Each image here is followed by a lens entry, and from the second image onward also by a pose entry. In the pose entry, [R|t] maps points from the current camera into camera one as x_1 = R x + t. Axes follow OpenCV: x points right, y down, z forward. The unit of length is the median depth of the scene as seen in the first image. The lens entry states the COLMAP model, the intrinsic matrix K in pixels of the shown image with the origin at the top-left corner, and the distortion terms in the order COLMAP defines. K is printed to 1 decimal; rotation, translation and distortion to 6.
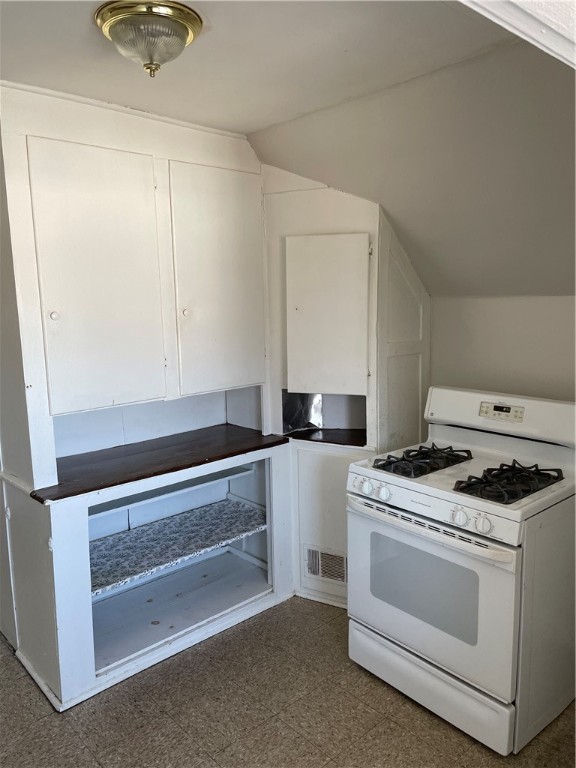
lens RADIAL K [[577.6, 0, 288.0], [0, 577.6, 384.0], [0, 0, 1]] dist [0.101302, -0.133545]
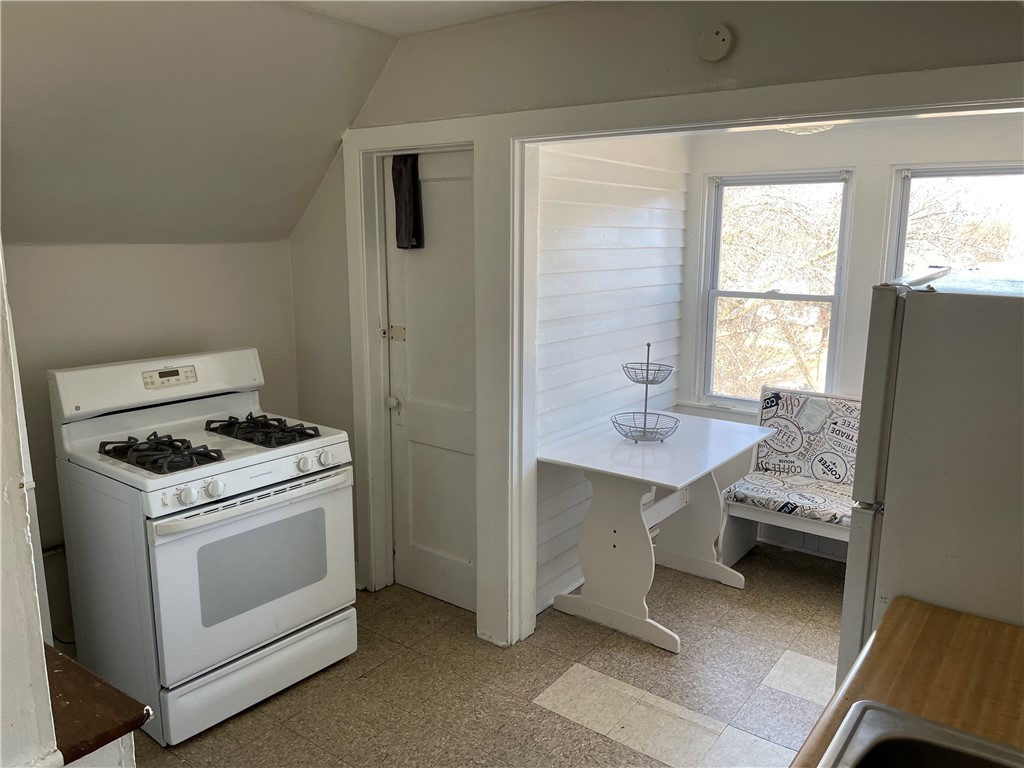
lens RADIAL K [[770.1, 0, 514.7], [0, 770.1, 378.7], [0, 0, 1]] dist [0.101302, -0.133545]
pose [[-0.172471, -0.164911, 0.971112, -0.900082], [0.149885, 0.970011, 0.191344, -0.100778], [-0.973544, 0.178556, -0.142581, 0.700400]]
